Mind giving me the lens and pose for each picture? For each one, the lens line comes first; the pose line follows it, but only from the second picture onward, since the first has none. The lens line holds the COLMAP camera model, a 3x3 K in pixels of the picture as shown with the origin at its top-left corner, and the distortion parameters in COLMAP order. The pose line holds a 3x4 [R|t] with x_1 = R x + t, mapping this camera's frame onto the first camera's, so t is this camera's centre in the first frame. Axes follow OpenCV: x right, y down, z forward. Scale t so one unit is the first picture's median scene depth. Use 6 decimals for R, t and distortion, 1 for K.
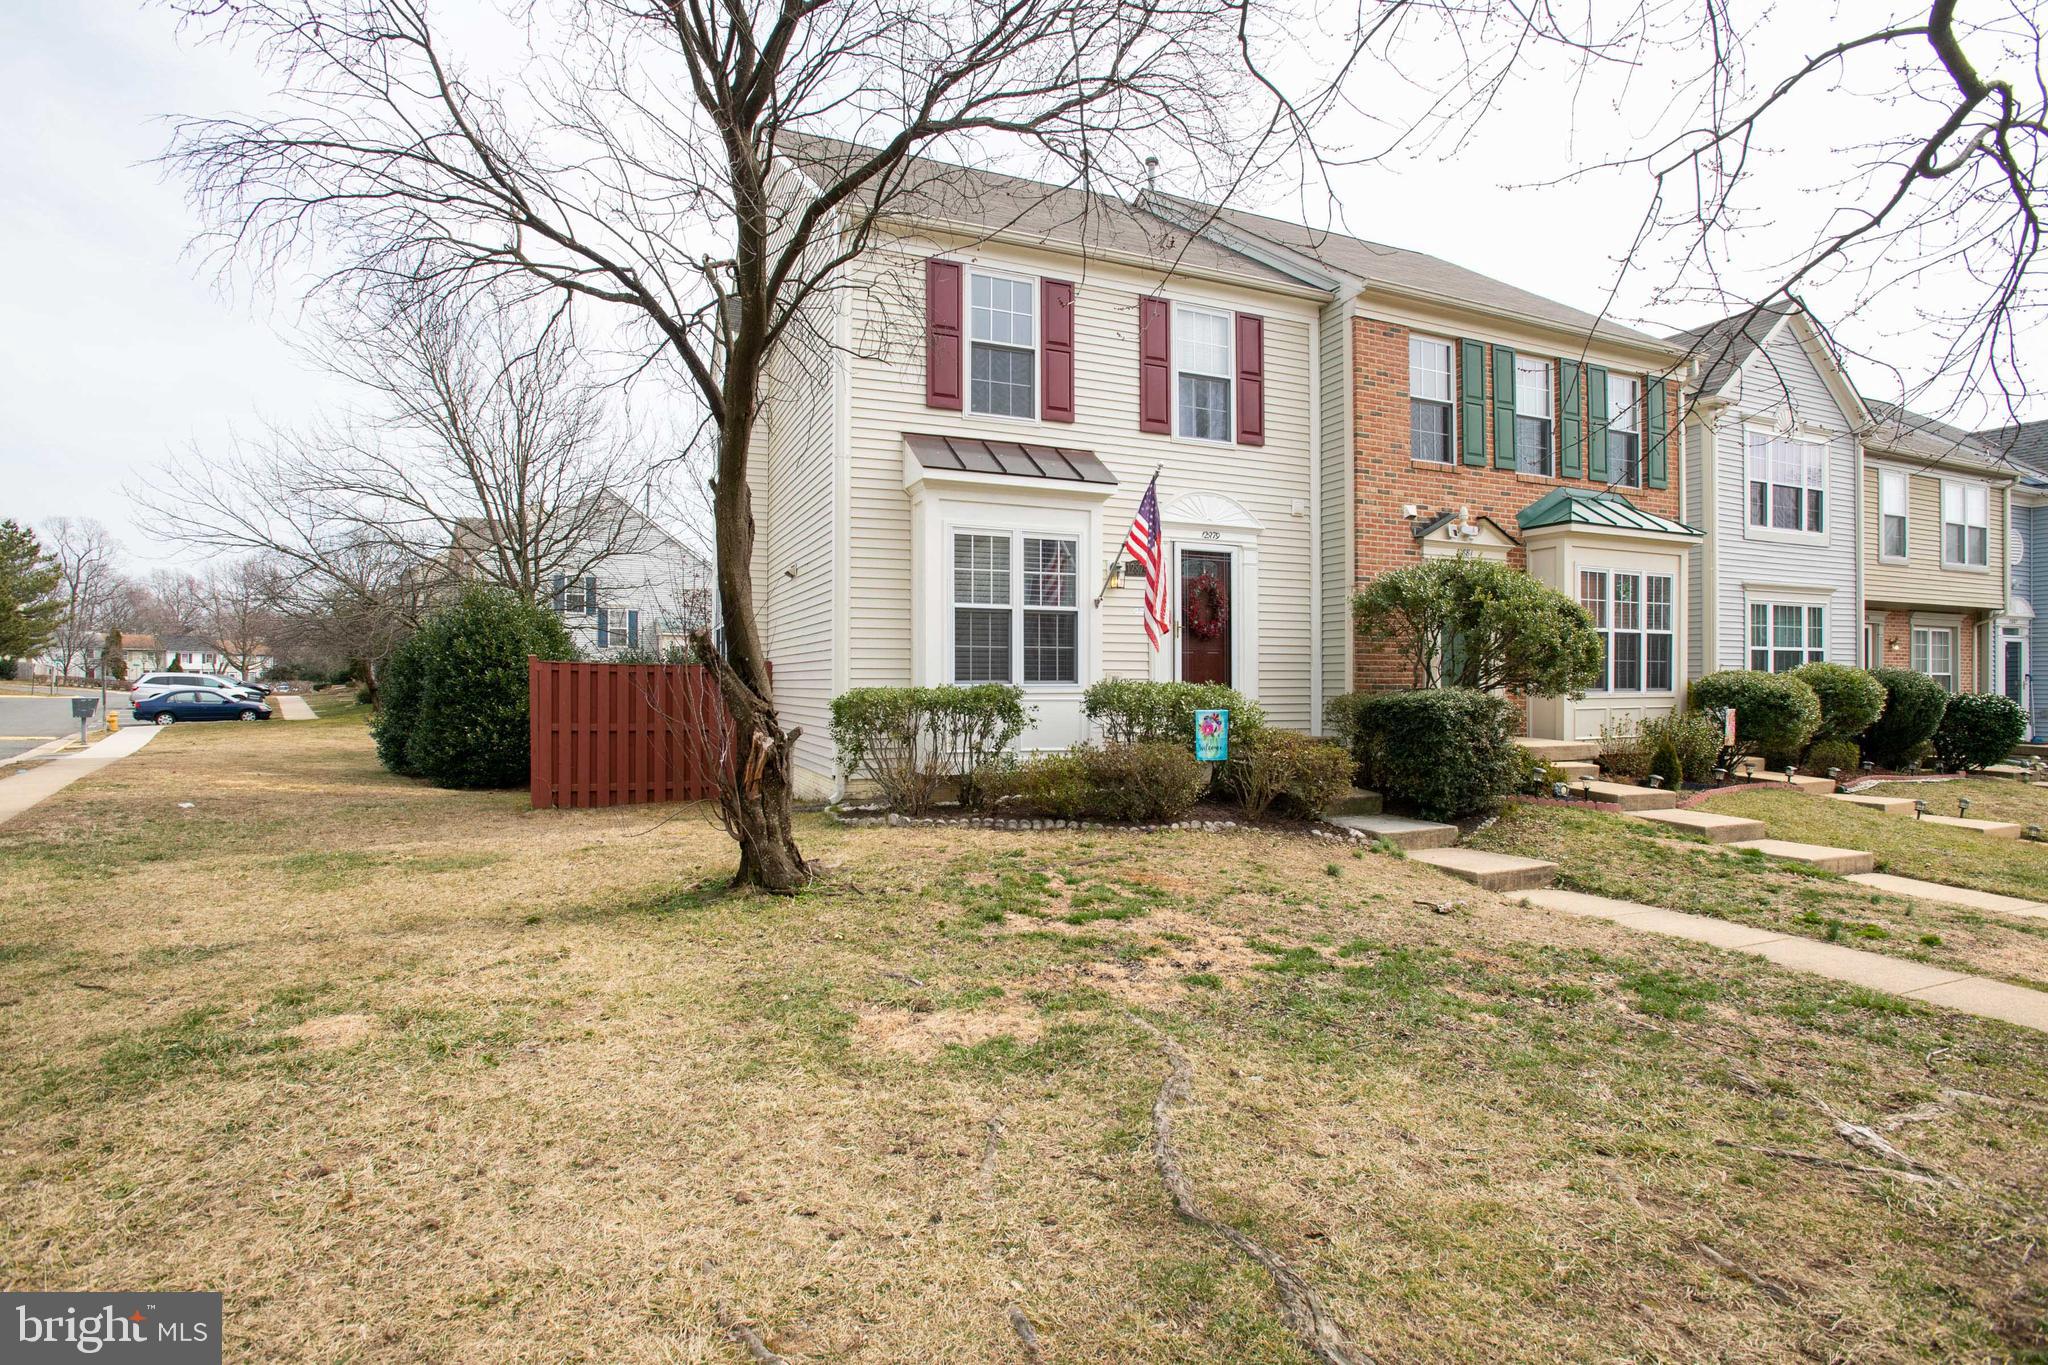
lens RADIAL K [[1019.8, 0, 1010.7], [0, 1019.8, 684.3], [0, 0, 1]] dist [-0.067816, 0.025649]
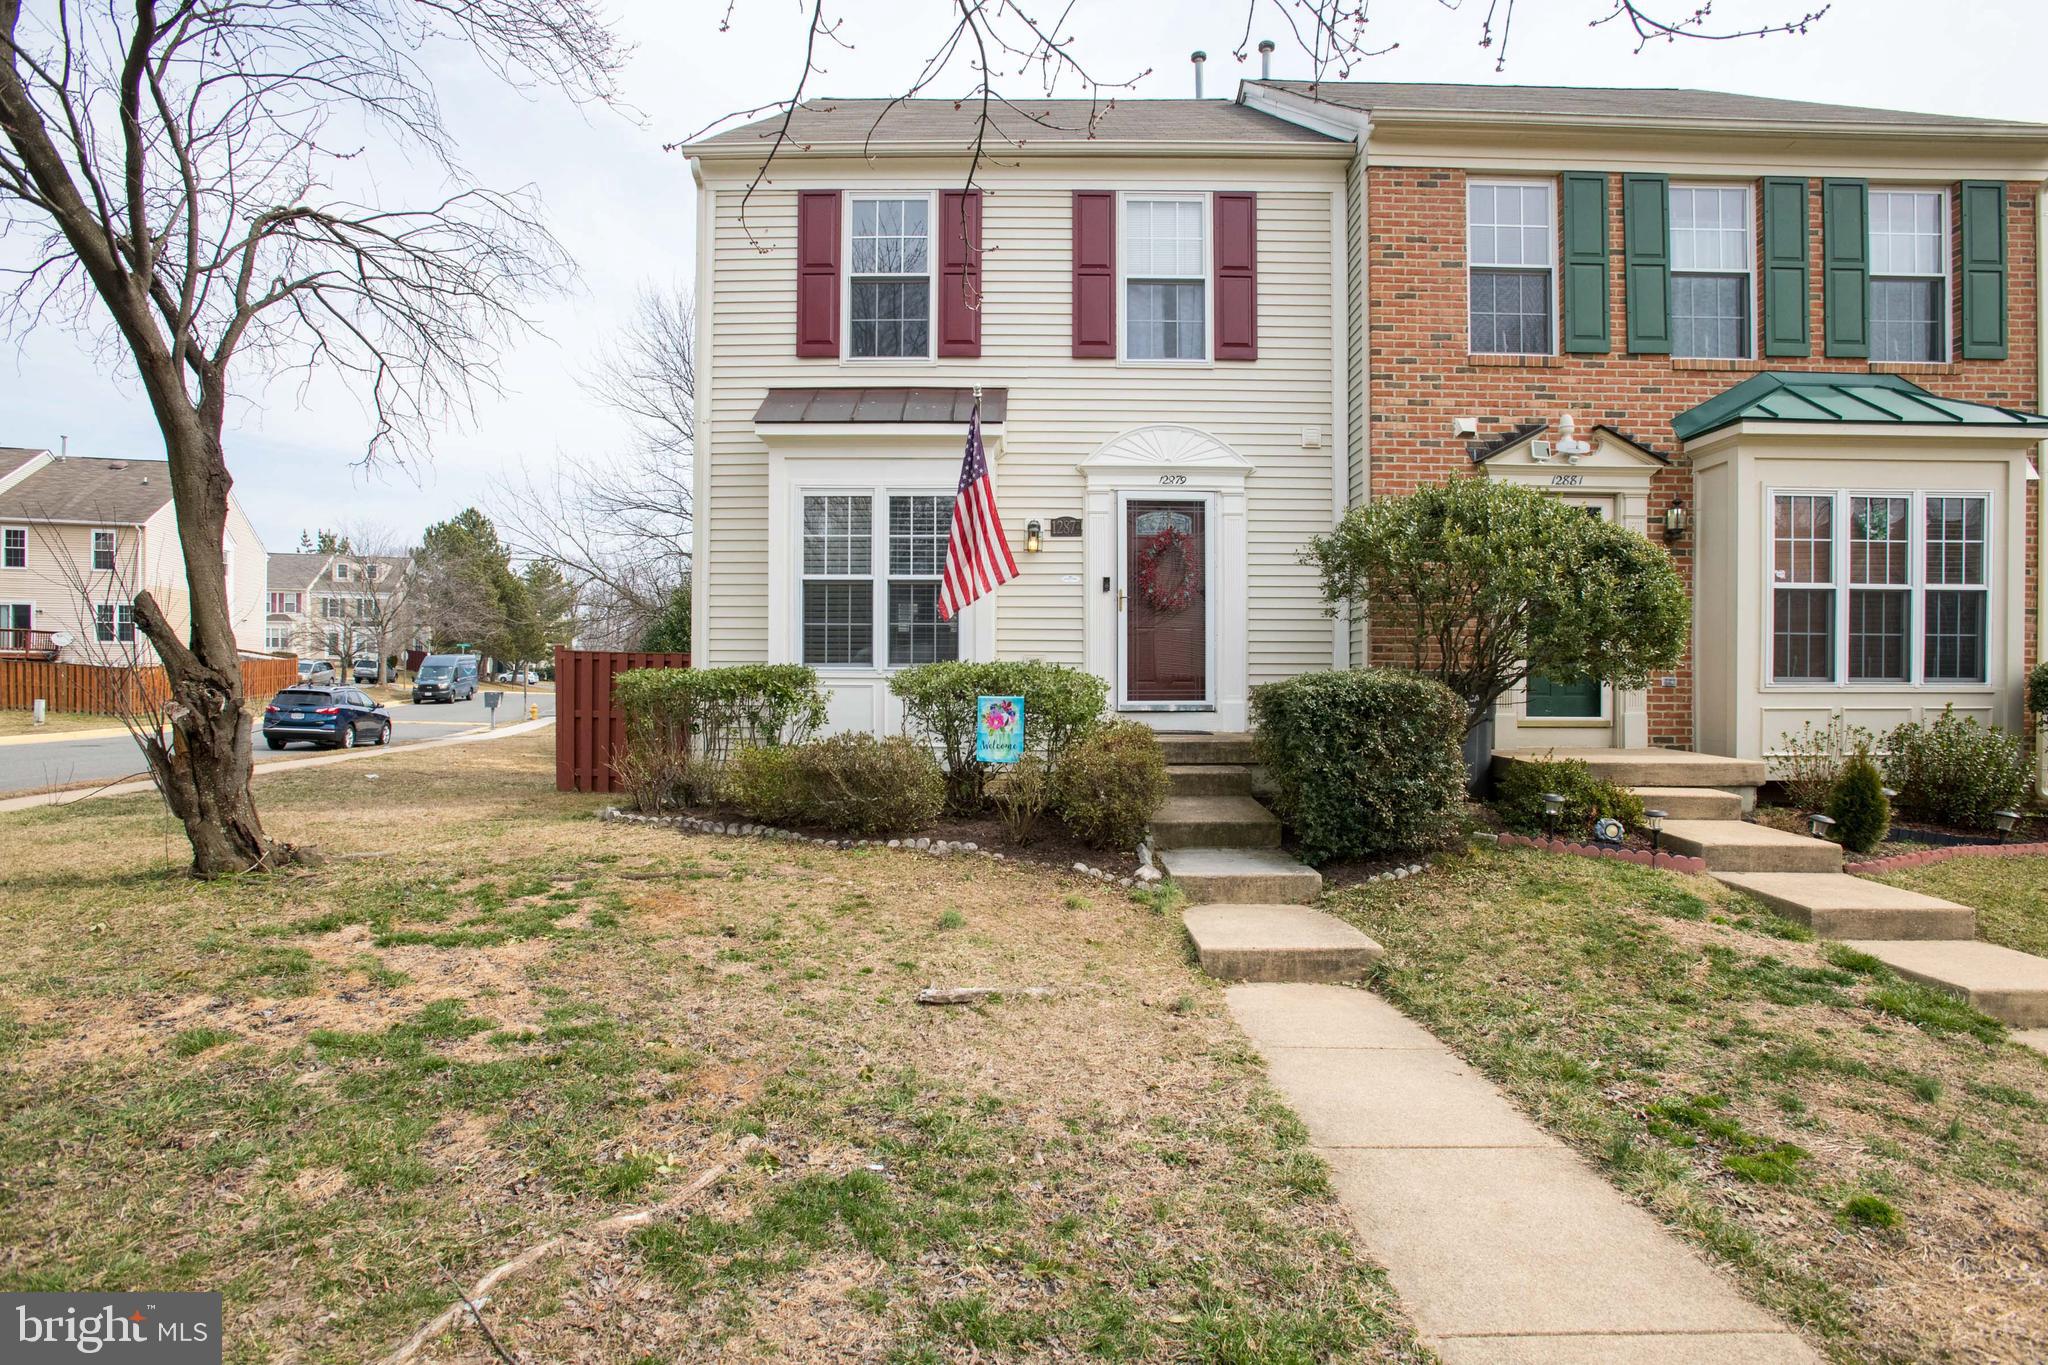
lens RADIAL K [[1019.8, 0, 1010.7], [0, 1019.8, 684.3], [0, 0, 1]] dist [-0.067816, 0.025649]
pose [[0.916991, 0.003510, -0.398892, 0.402750], [-0.005267, 0.999981, -0.003308, 0.014745], [0.398872, 0.005135, 0.916992, 0.235581]]
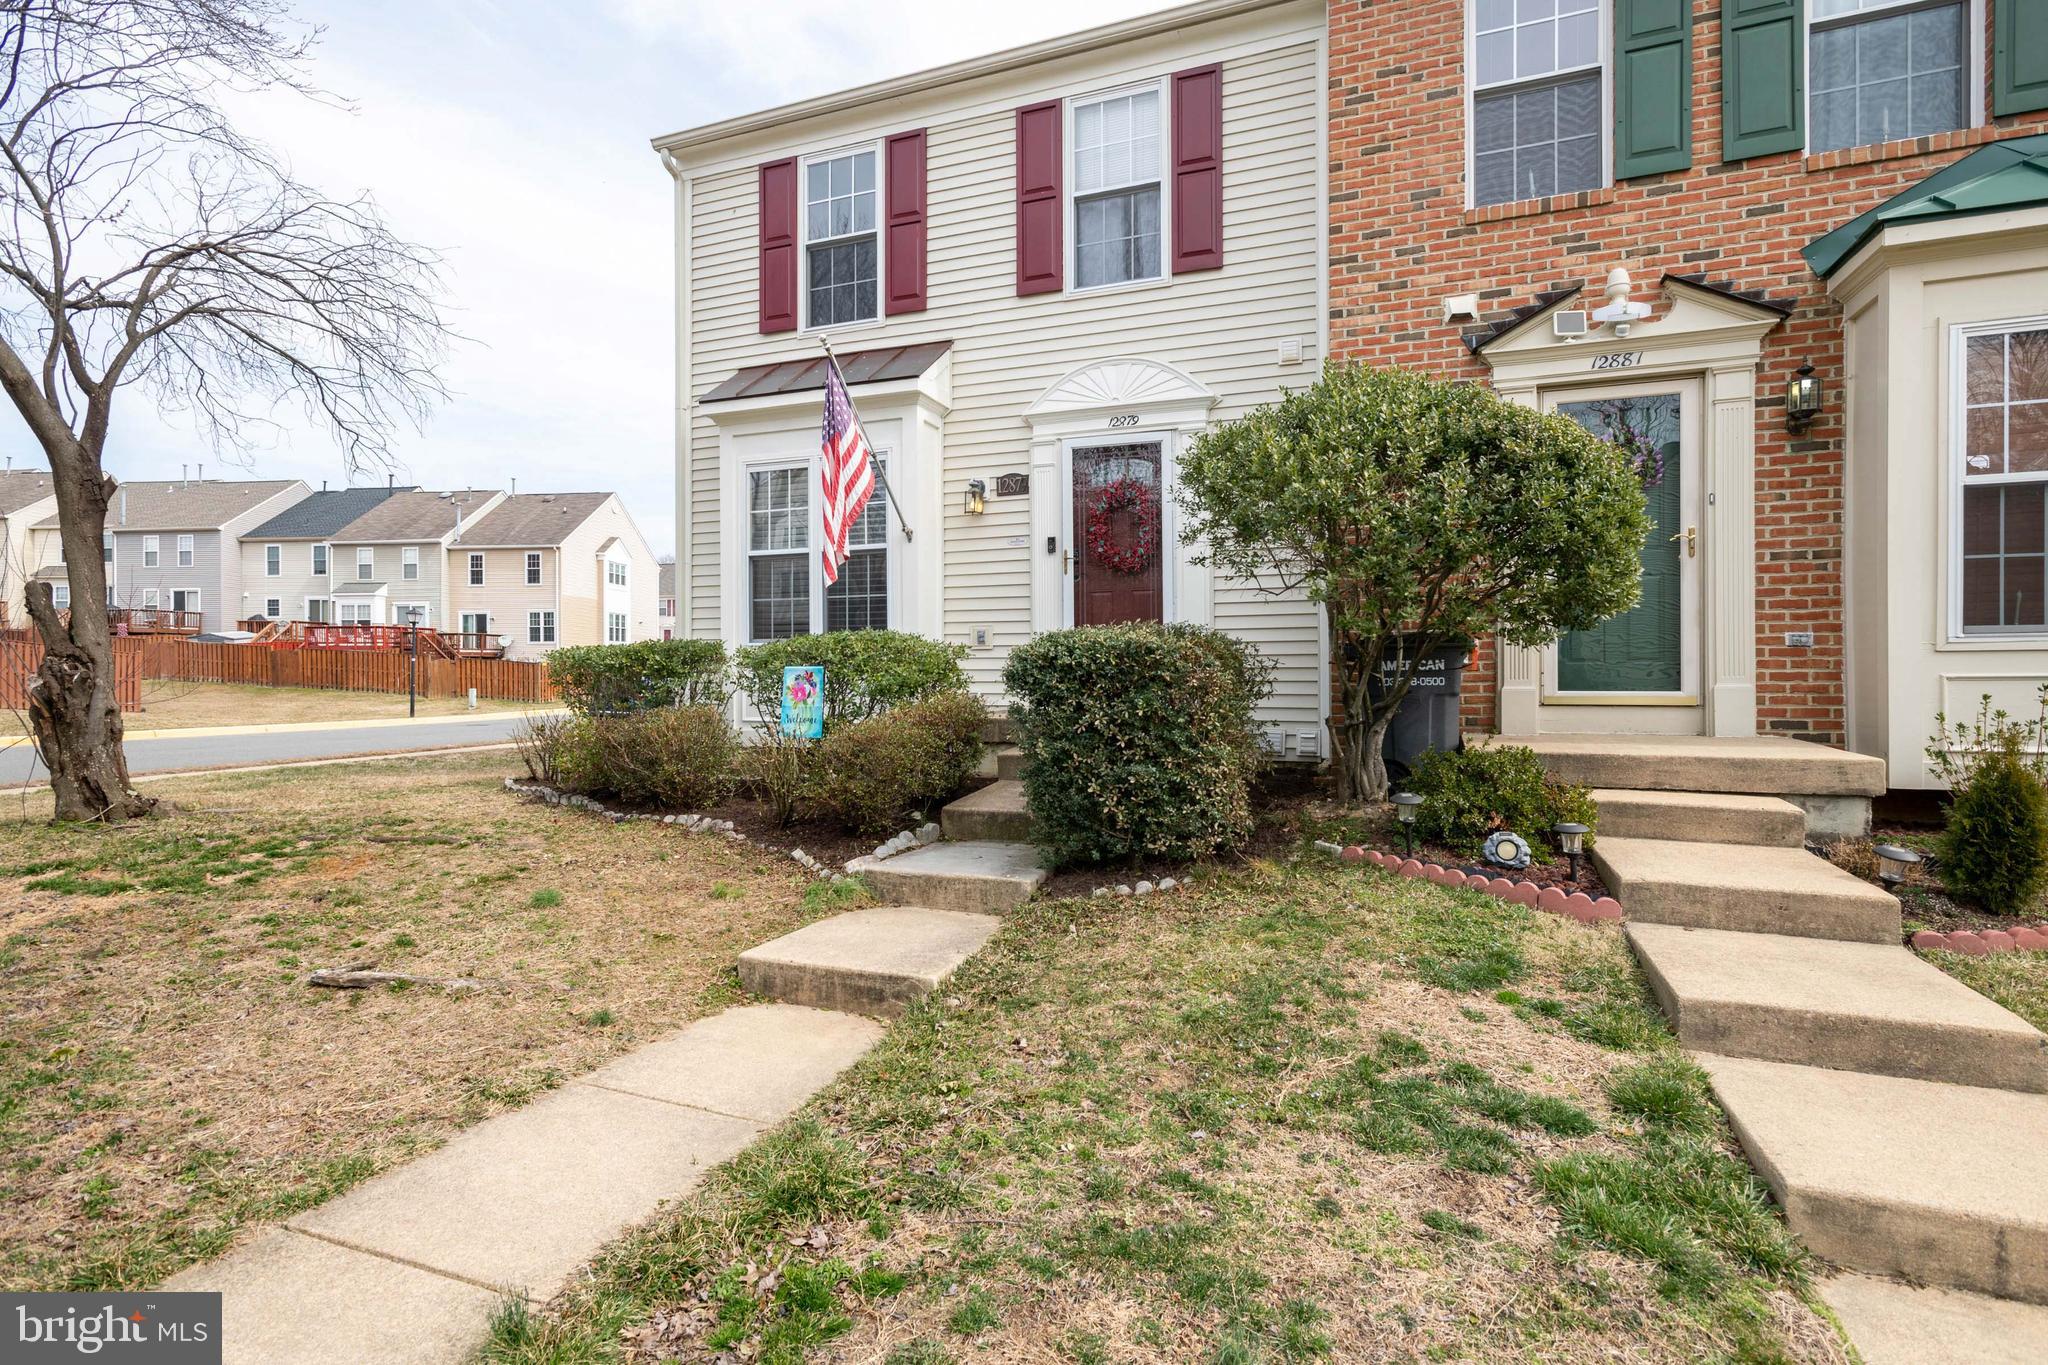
lens RADIAL K [[999.2, 0, 1013.1], [0, 999.2, 669.8], [0, 0, 1]] dist [-0.004052, 0.006150]
pose [[0.715799, -0.006330, -0.698277, 0.623943], [0.002276, 0.999975, -0.006732, 0.025738], [0.698302, 0.003229, 0.715796, 0.474527]]
